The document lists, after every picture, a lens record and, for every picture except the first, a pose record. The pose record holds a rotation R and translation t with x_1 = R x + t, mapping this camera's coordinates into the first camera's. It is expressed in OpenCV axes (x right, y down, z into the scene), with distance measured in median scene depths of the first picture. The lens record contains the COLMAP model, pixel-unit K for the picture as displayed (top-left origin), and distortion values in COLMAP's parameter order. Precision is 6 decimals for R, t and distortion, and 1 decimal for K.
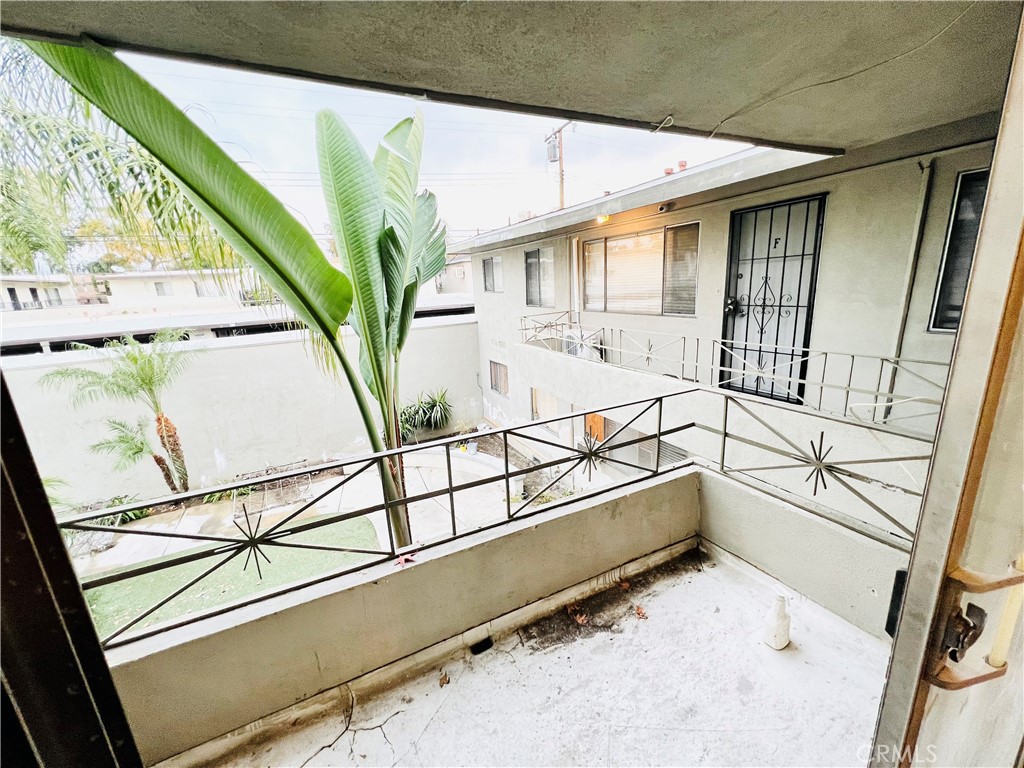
lens RADIAL K [[411.0, 0, 510.5], [0, 411.0, 387.3], [0, 0, 1]] dist [0.003425, 0.000328]
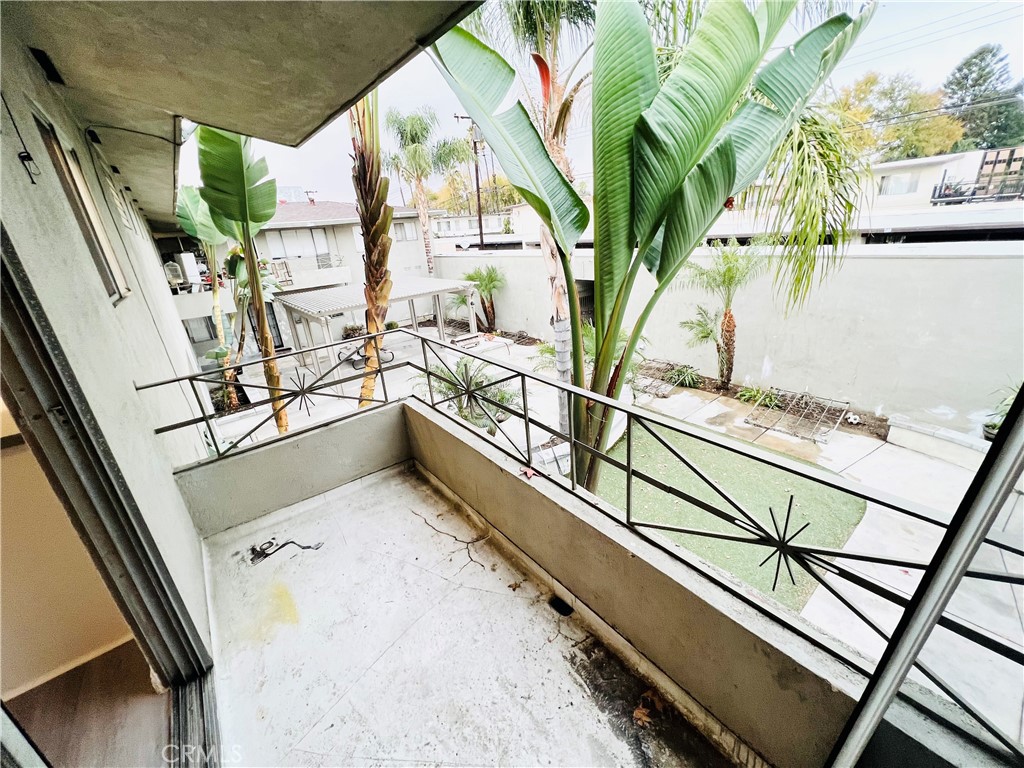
lens RADIAL K [[411.0, 0, 508.5], [0, 411.0, 378.8], [0, 0, 1]] dist [0.003425, 0.000328]
pose [[0.205614, 0.371281, -0.905469, 0.544686], [-0.180370, 0.923765, 0.337825, -0.147030], [0.961868, 0.093858, 0.256907, 0.565716]]
